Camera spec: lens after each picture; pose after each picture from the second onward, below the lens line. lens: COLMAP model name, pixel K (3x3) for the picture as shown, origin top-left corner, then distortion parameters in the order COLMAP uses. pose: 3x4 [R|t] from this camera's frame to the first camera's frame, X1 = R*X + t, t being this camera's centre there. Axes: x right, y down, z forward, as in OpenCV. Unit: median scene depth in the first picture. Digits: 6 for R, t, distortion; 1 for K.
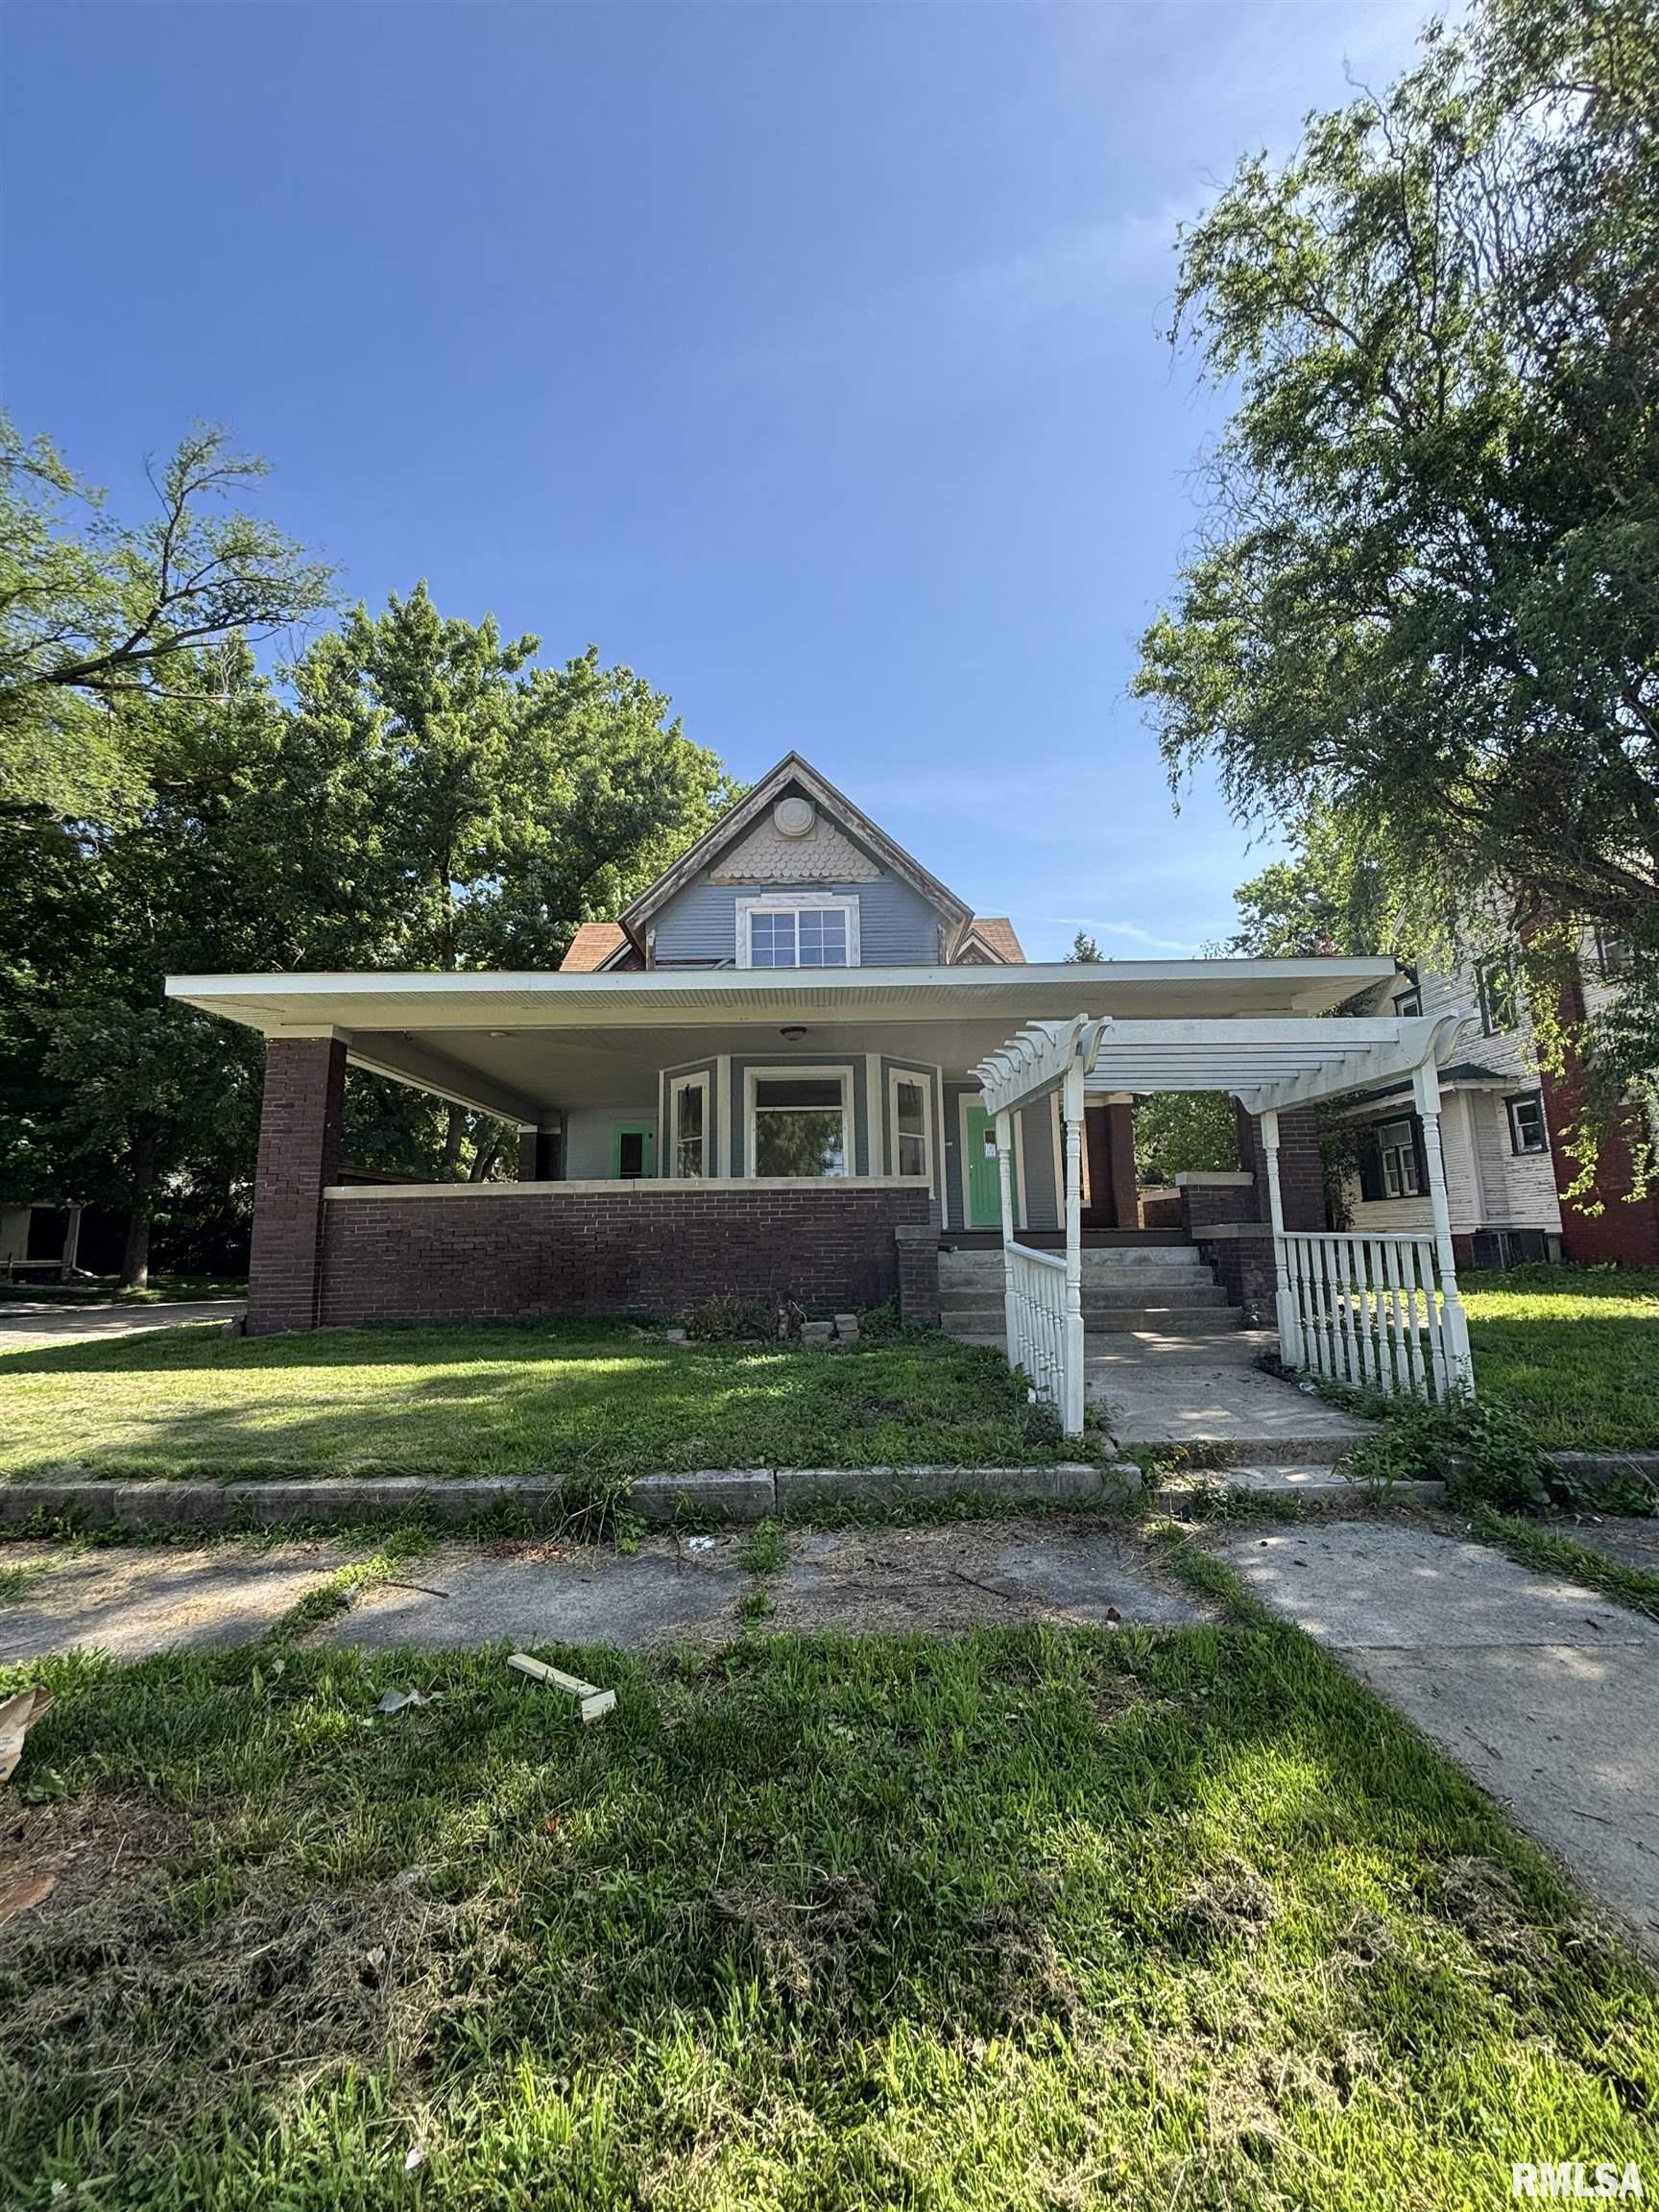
lens RADIAL K [[892.9, 0, 831.7], [0, 892.9, 1113.6], [0, 0, 1]] dist [-0.005517, 0.000200]
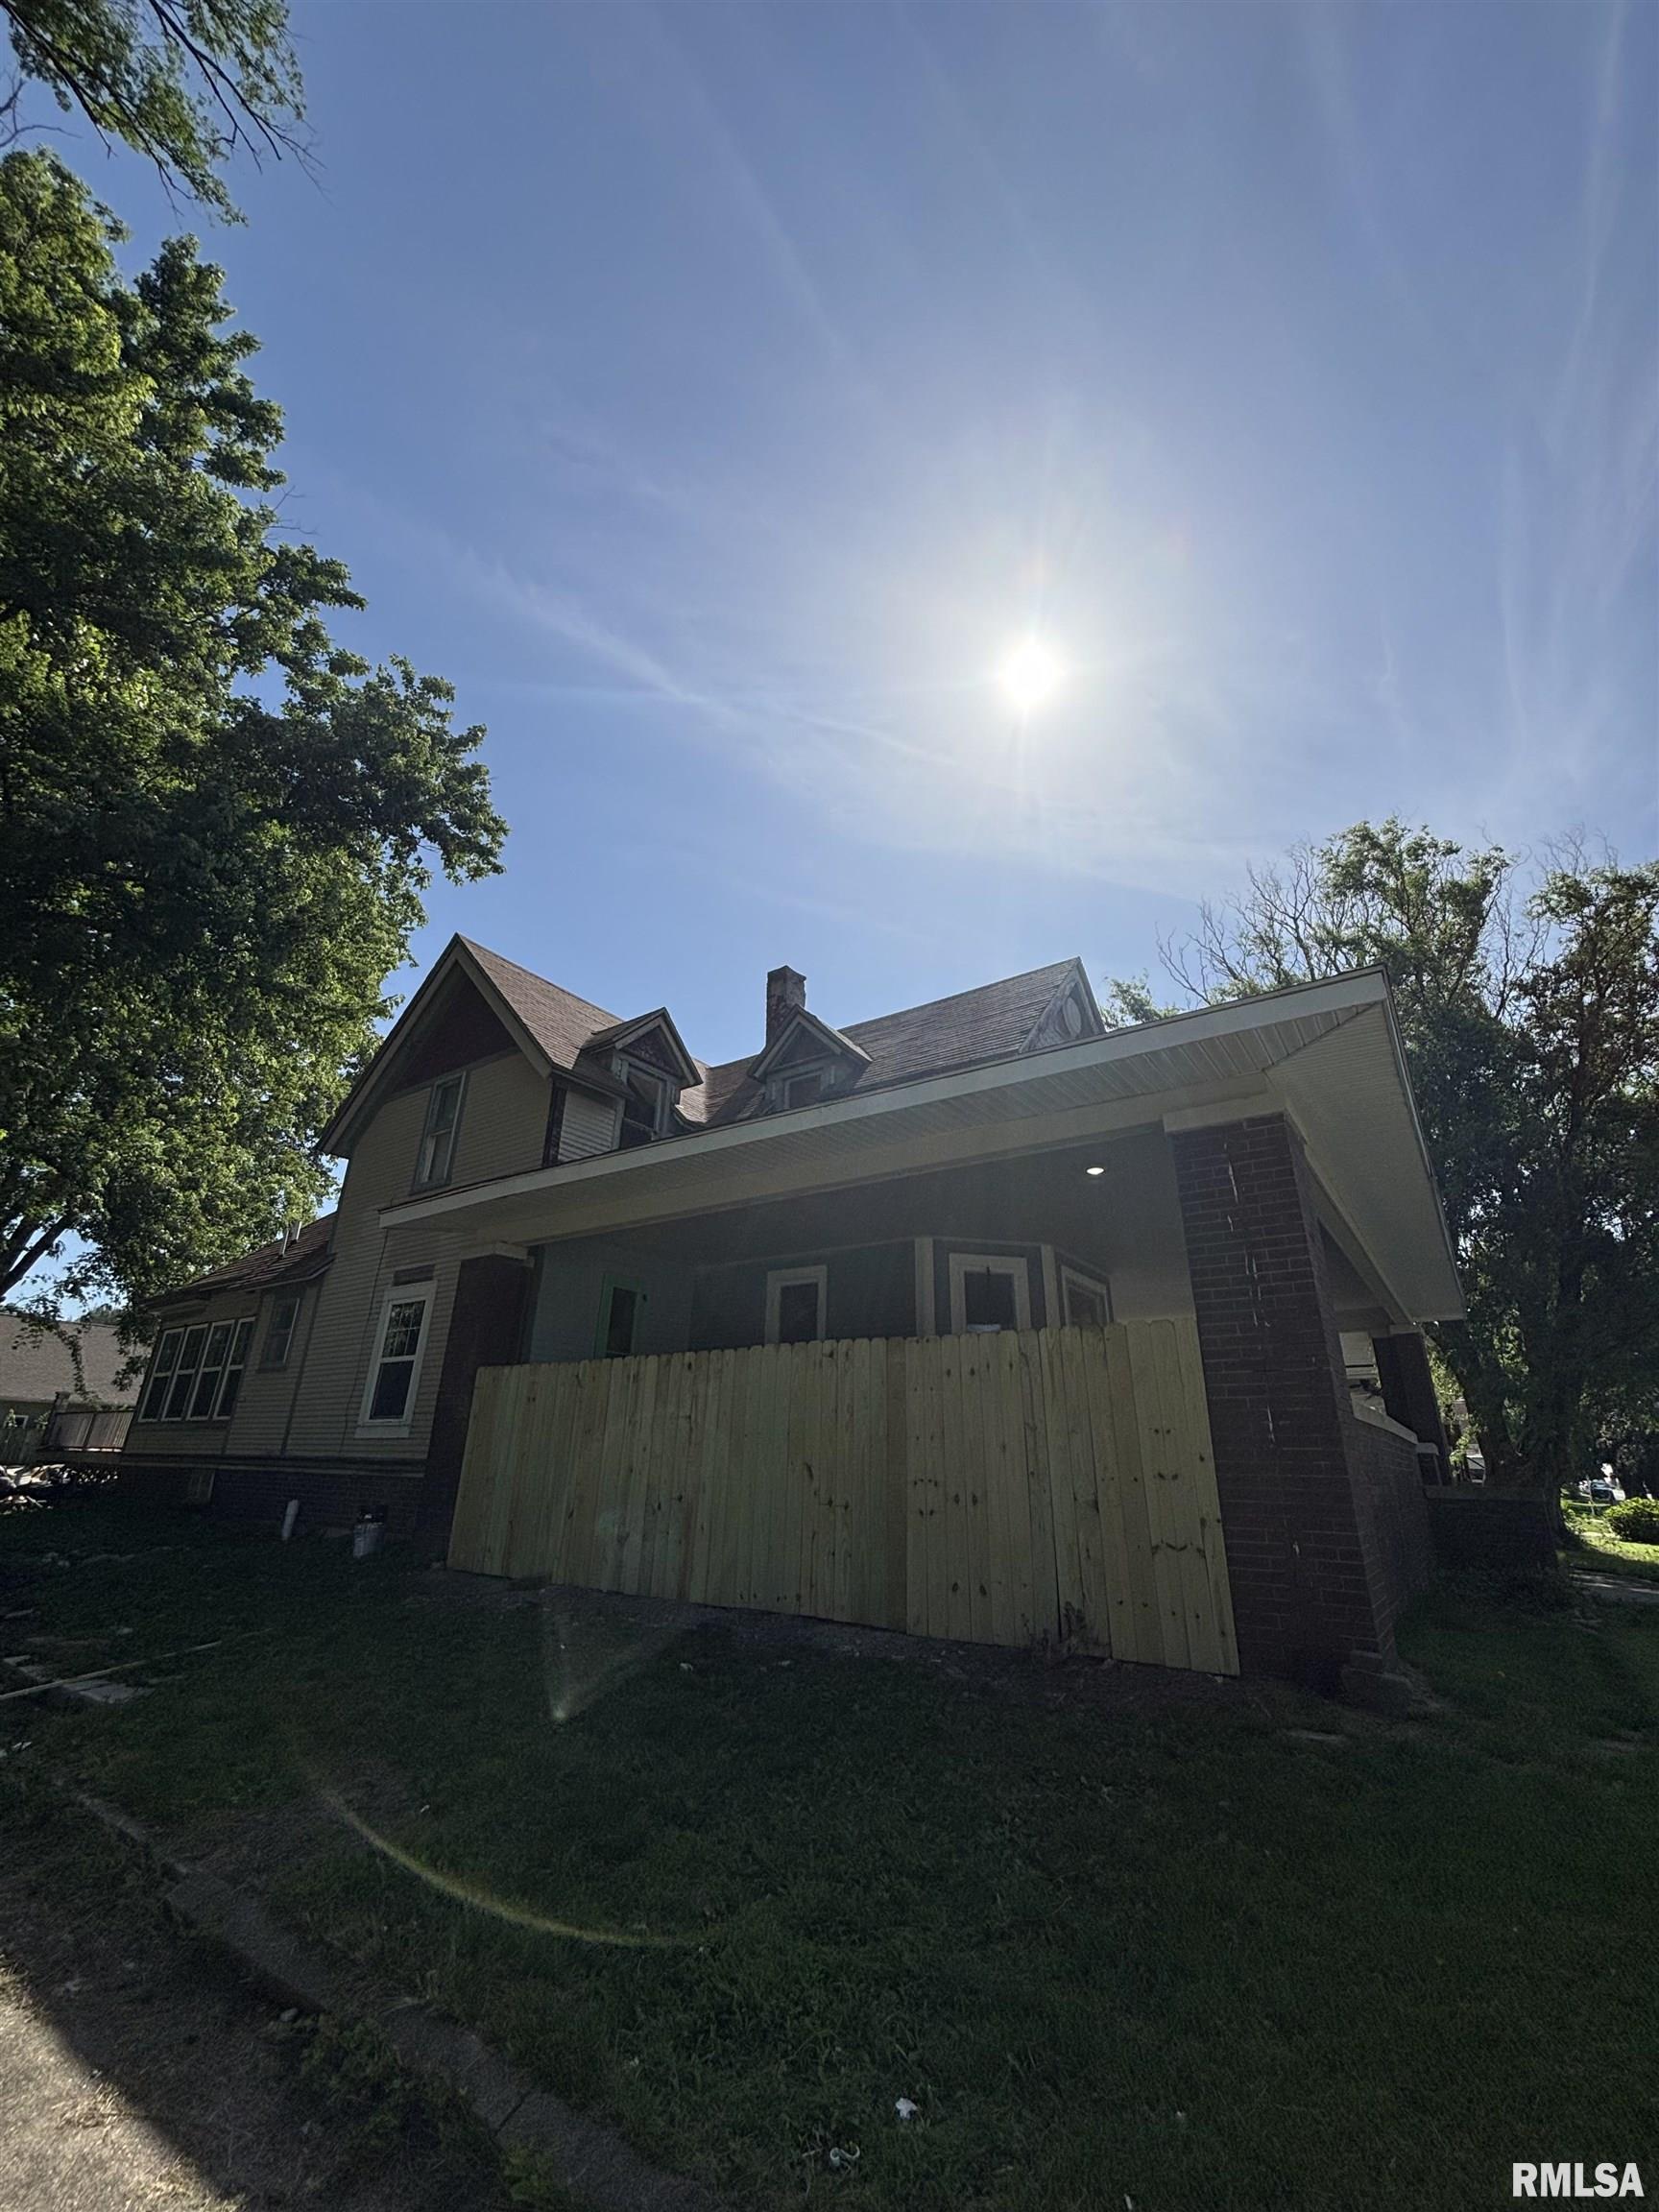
lens RADIAL K [[889.1, 0, 829.5], [0, 889.1, 1106.0], [0, 0, 1]] dist [0.000983, -0.000068]
pose [[0.570825, 0.336634, 0.748890, -0.682837], [-0.150396, 0.939525, -0.307691, 0.074642], [-0.807180, 0.063007, 0.586933, 0.496245]]
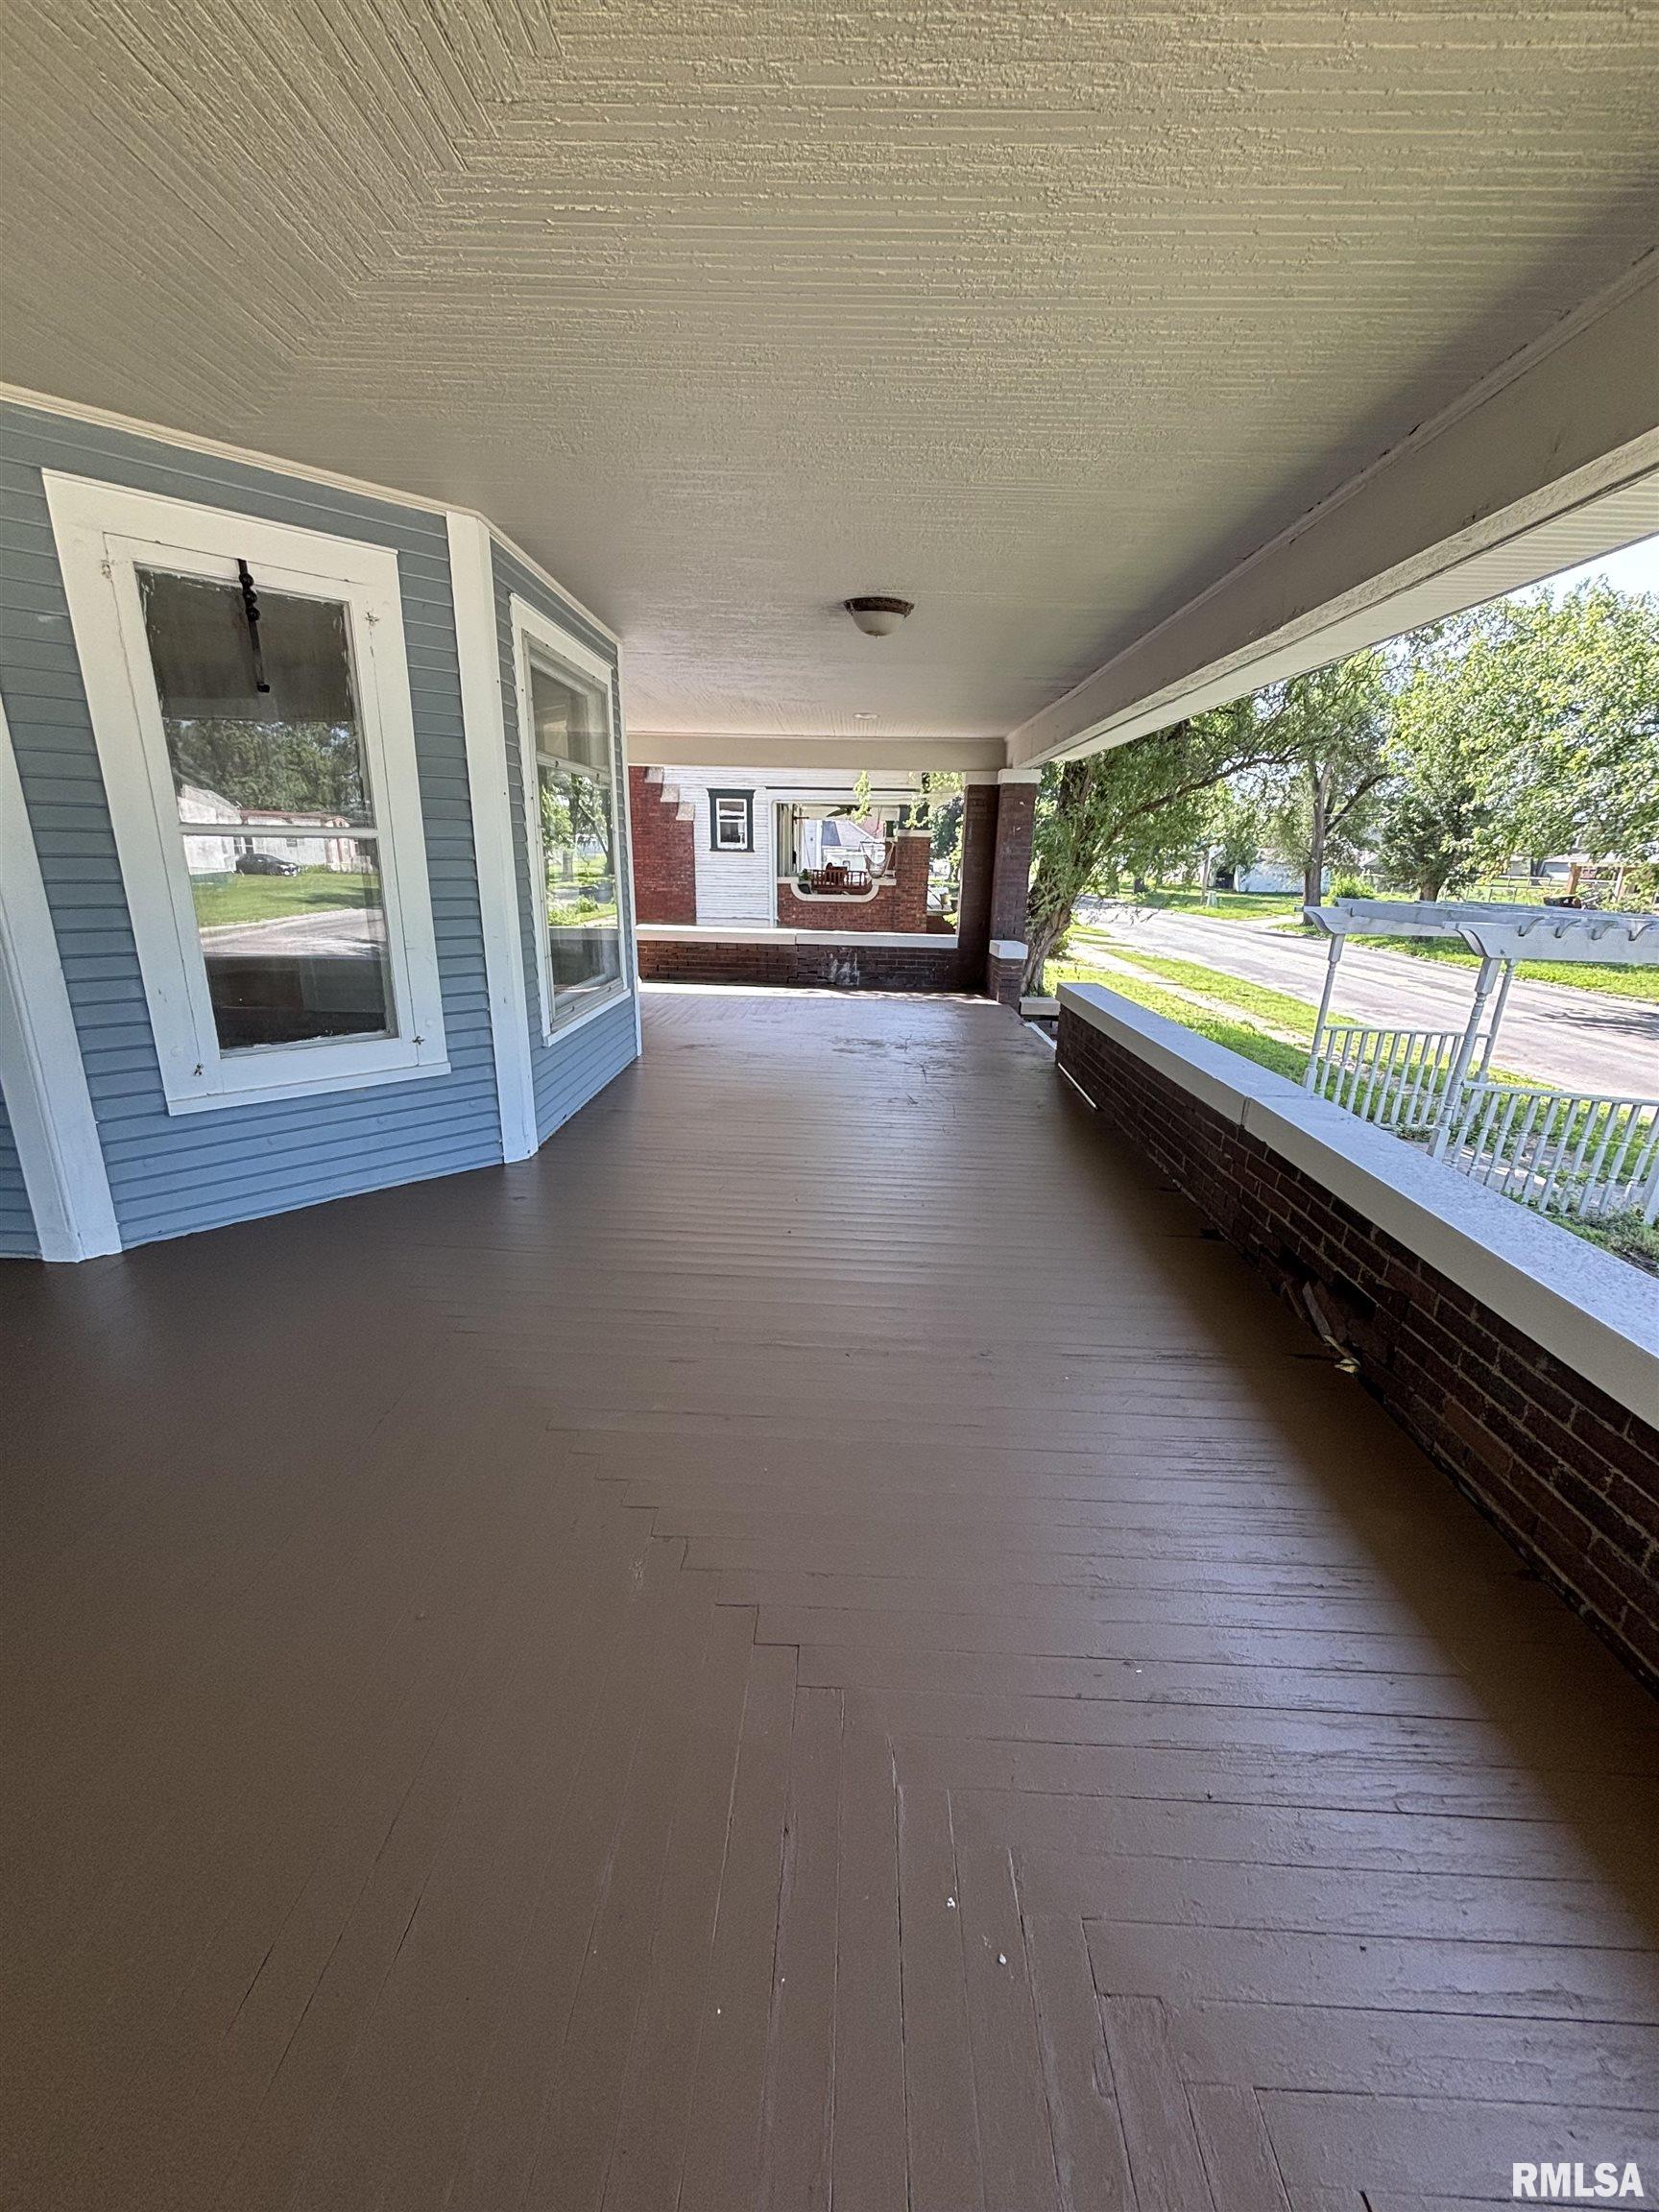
lens RADIAL K [[892.9, 0, 831.7], [0, 892.9, 1113.6], [0, 0, 1]] dist [-0.005517, 0.000200]
pose [[0.015898, -0.267760, 0.963355, -0.311944], [-0.163368, 0.949833, 0.266698, 0.009776], [-0.986437, -0.161621, -0.028642, 0.653439]]
